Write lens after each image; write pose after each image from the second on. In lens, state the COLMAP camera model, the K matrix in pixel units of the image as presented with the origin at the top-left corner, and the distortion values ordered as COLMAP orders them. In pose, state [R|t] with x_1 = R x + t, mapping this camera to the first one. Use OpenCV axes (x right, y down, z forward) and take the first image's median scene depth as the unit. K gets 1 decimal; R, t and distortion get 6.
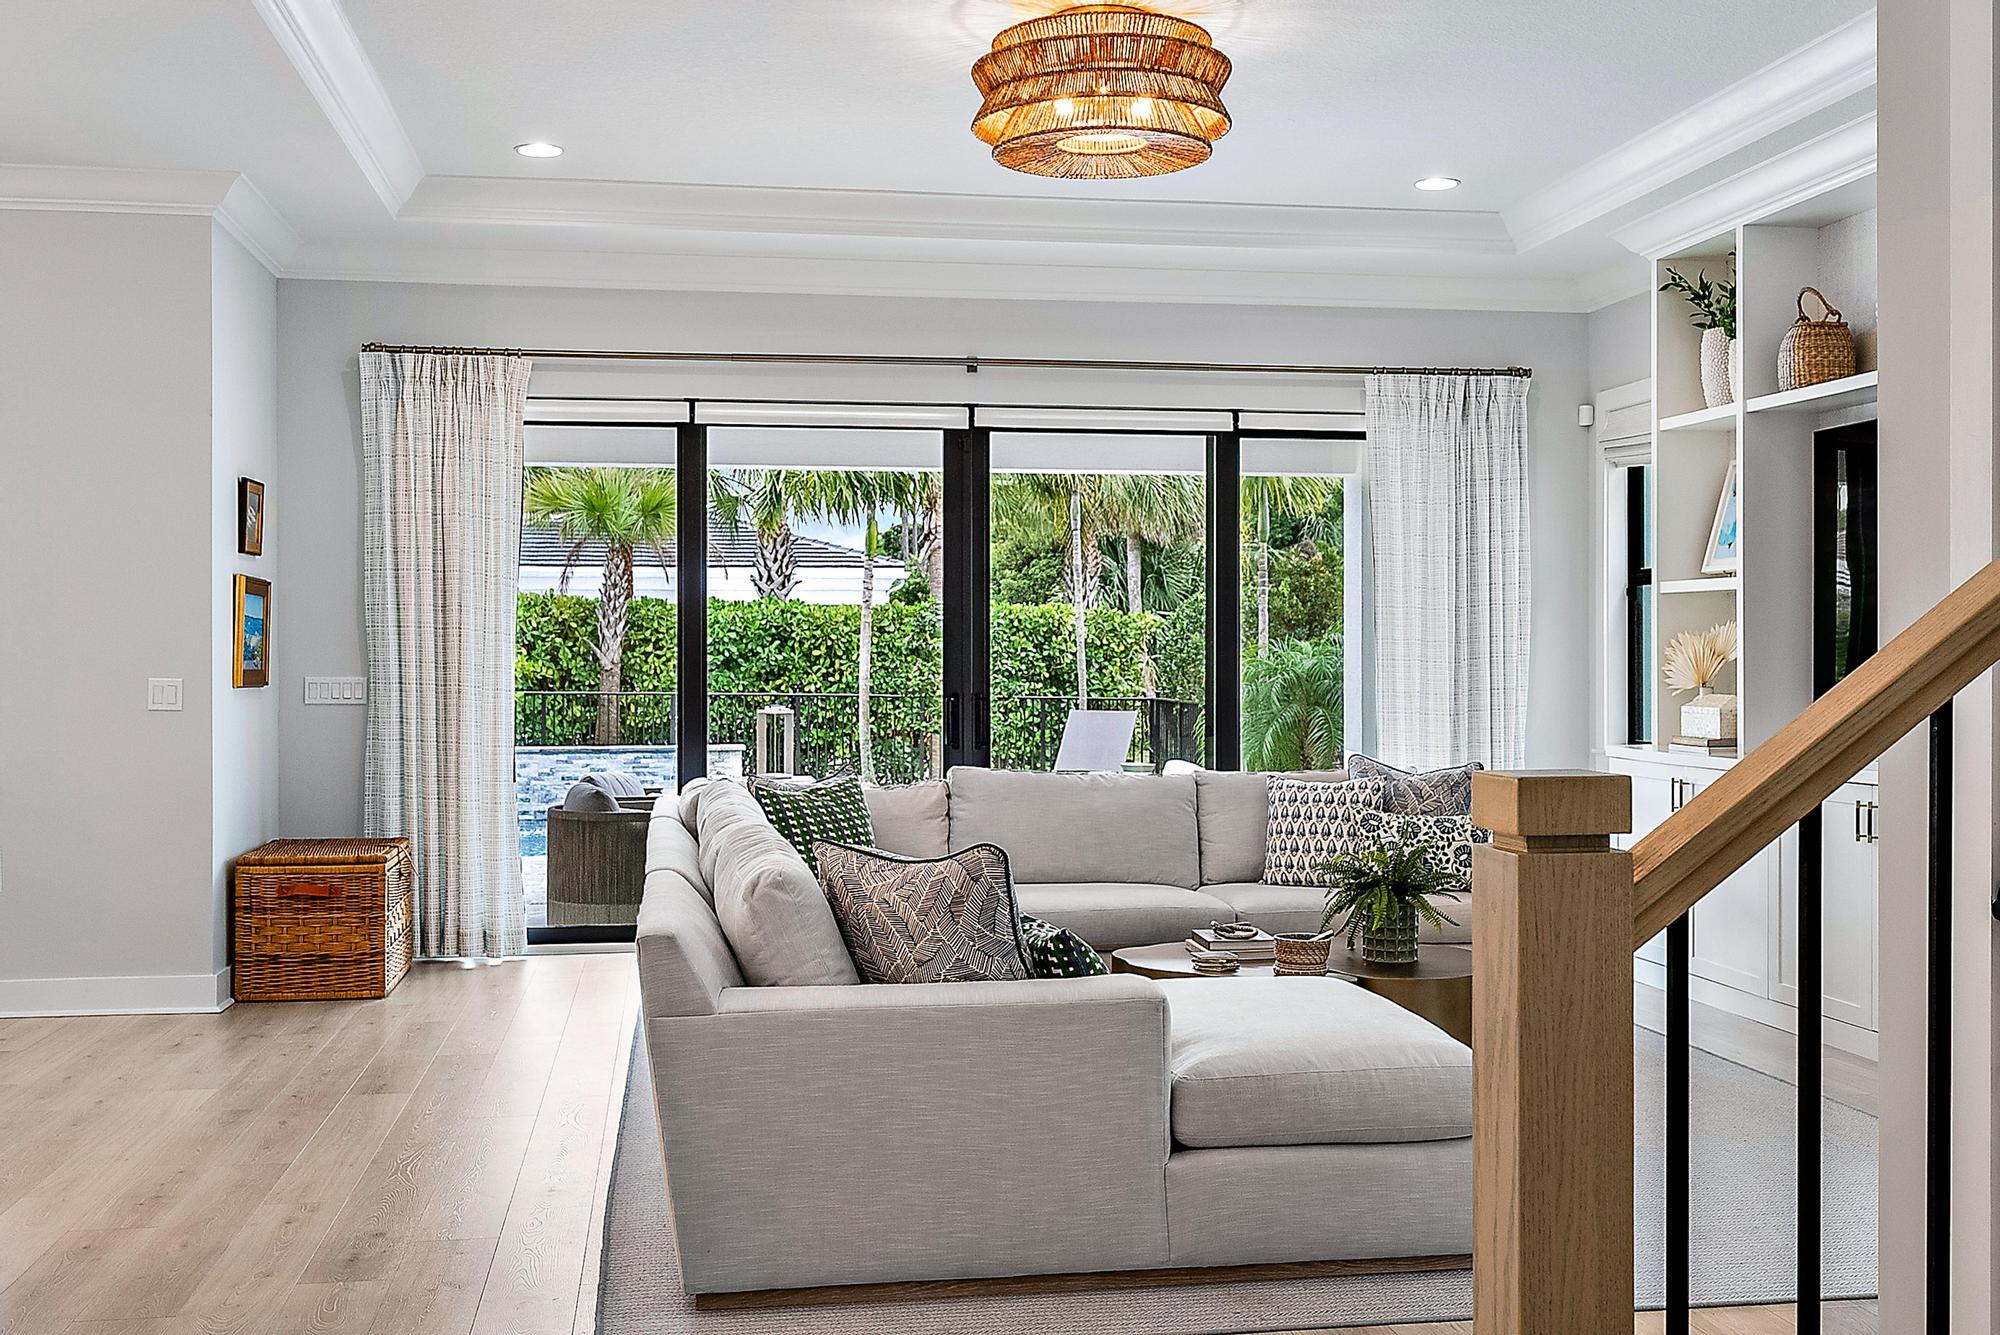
lens RADIAL K [[2036.2, 0, 1006.9], [0, 2036.2, 666.5], [0, 0, 1]] dist [0.009310, 0.000000]
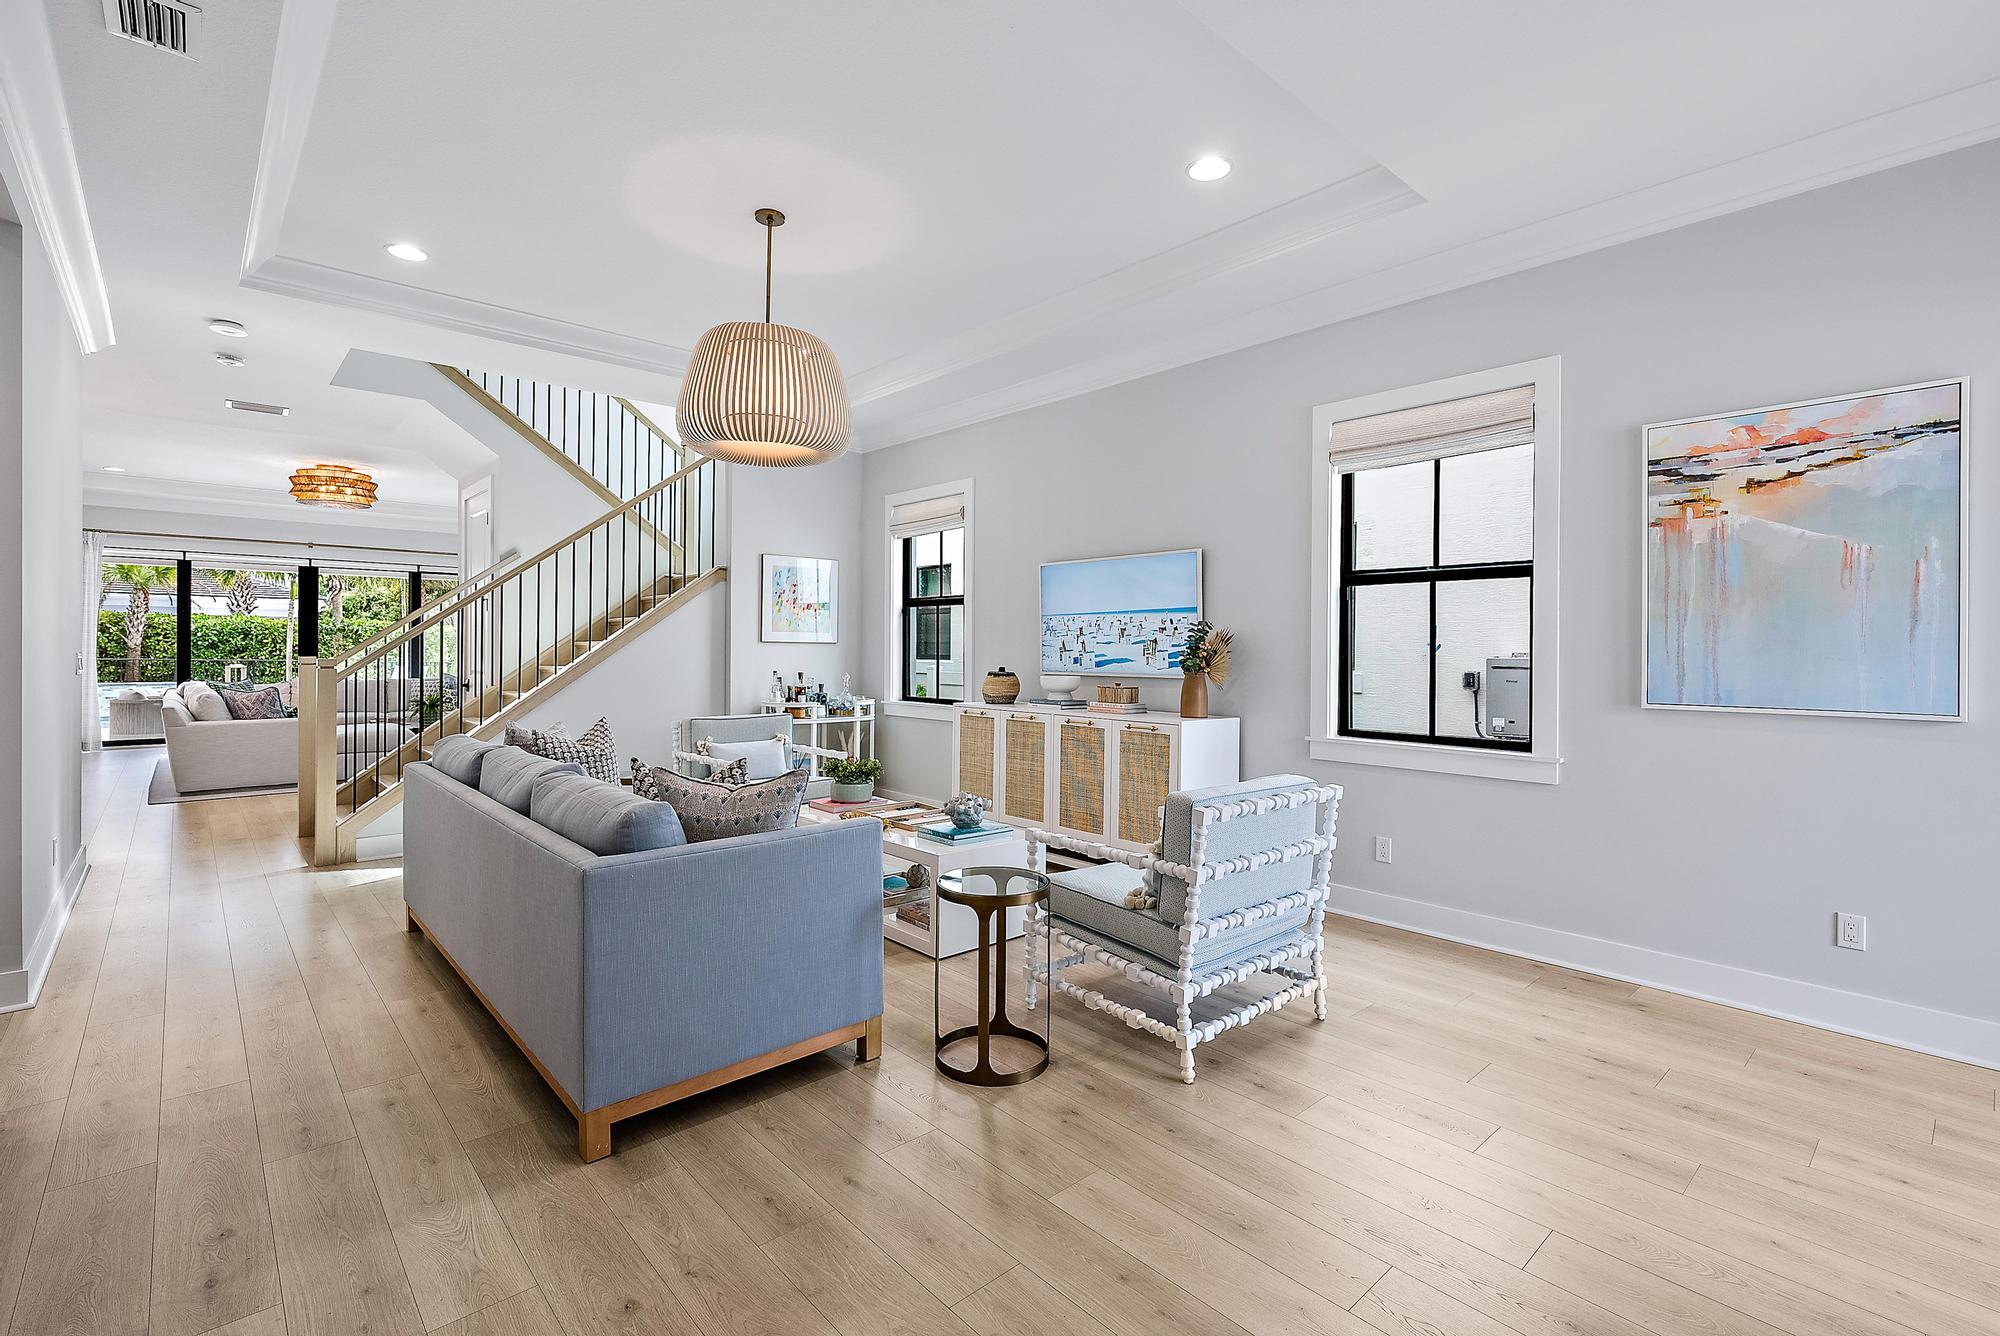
lens RADIAL K [[913.7, 0, 1007.5], [0, 913.7, 654.6], [0, 0, 1]] dist [0.001752, 0.001379]
pose [[0.839606, 0.005189, 0.543171, 0.113925], [-0.006956, 0.999975, 0.001198, 0.002773], [-0.543151, -0.004784, 0.839621, -0.683020]]
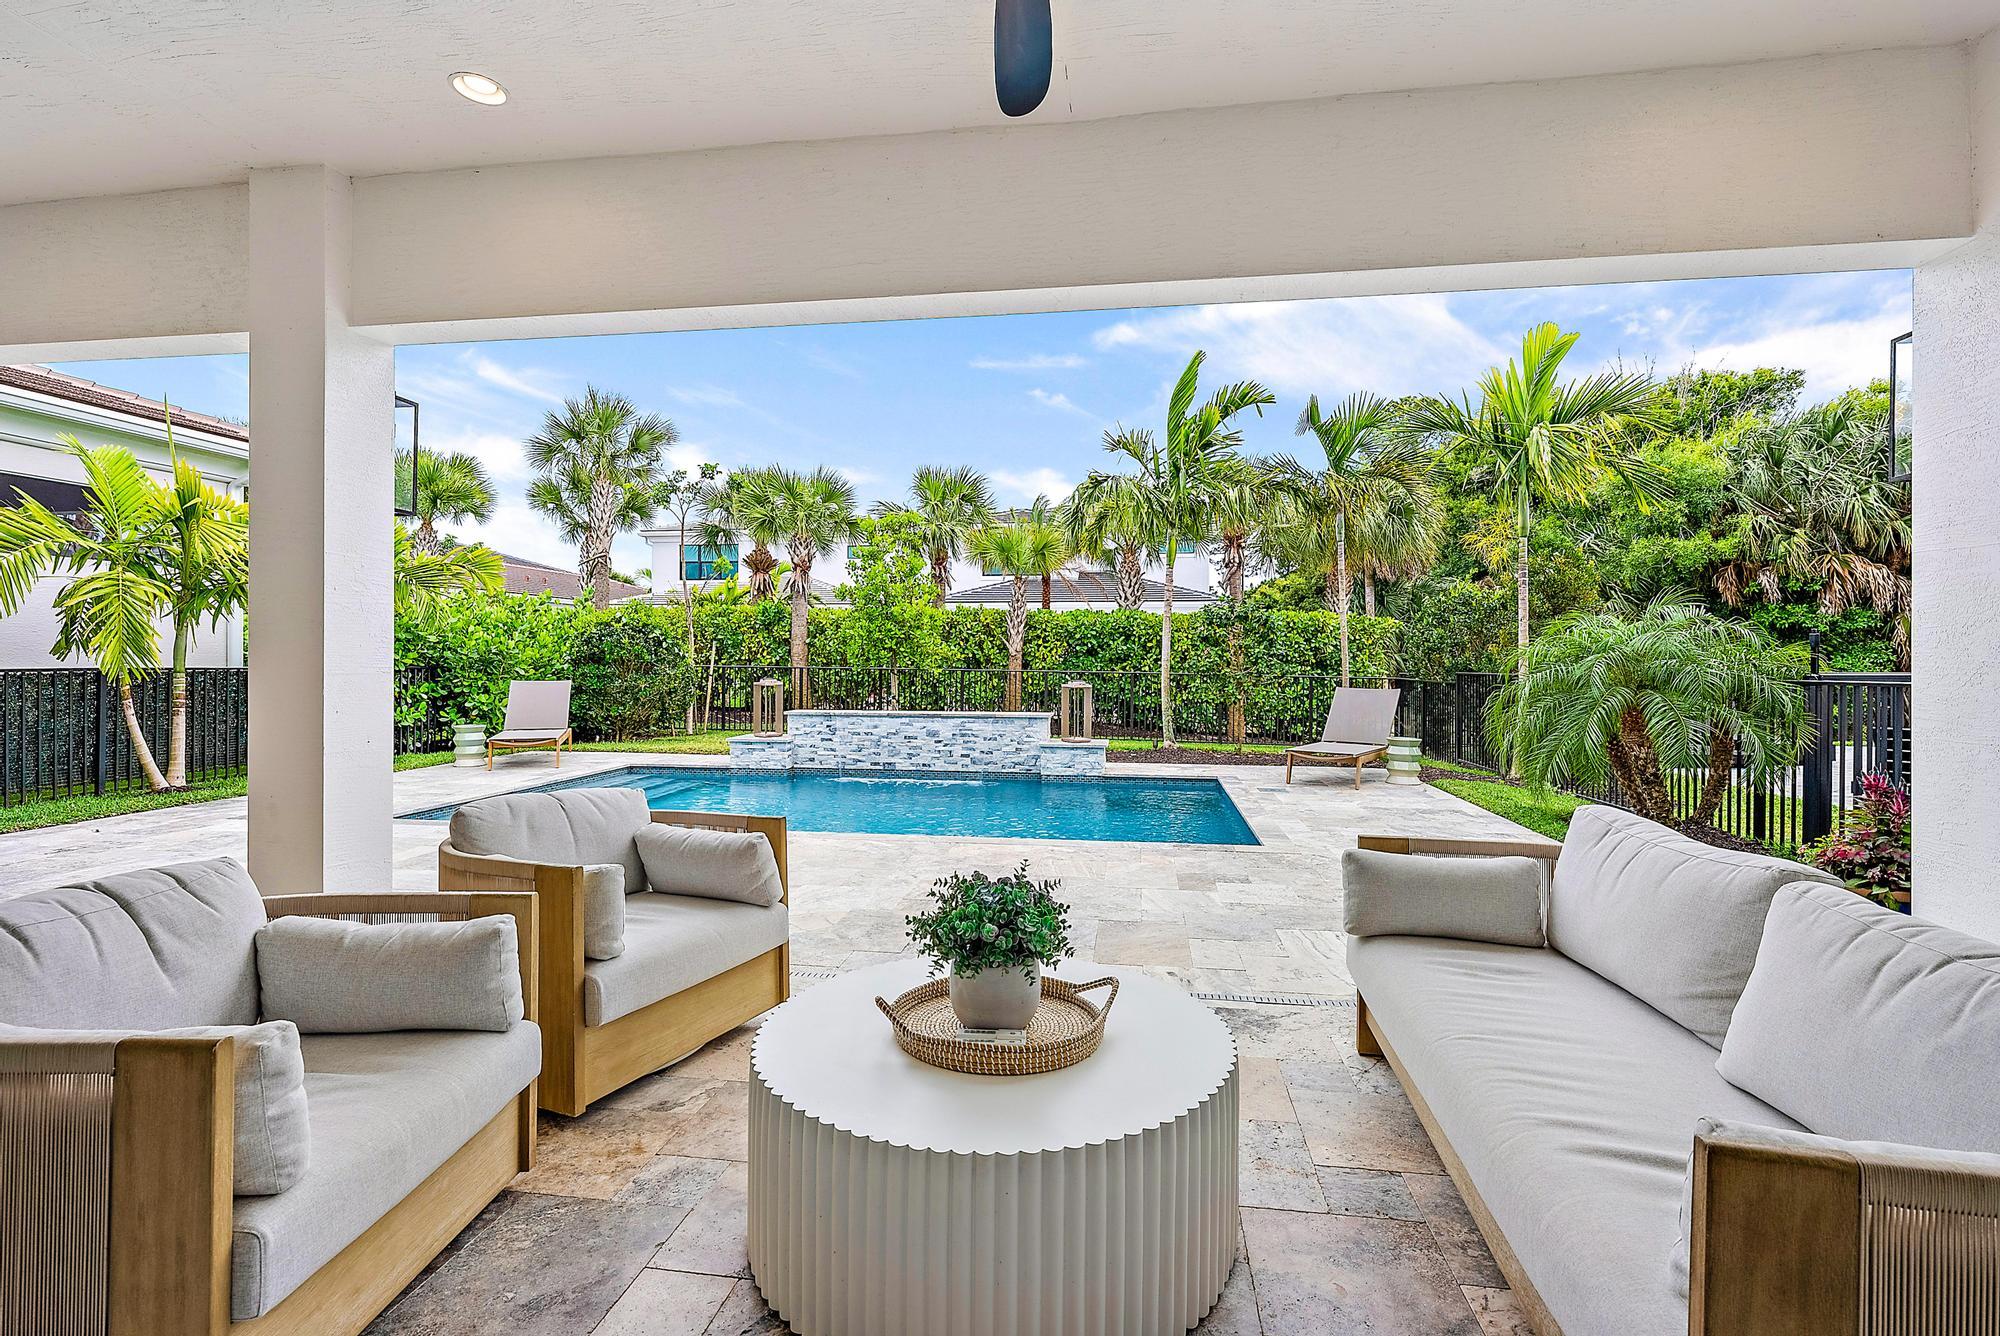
lens RADIAL K [[913.7, 0, 1012.1], [0, 913.7, 663.0], [0, 0, 1]] dist [0.001752, 0.001379]
pose [[0.956160, 0.006614, -0.292770, 0.015254], [-0.006010, 0.999978, 0.002964, 0.015296], [0.292783, -0.001074, 0.956178, 0.995570]]
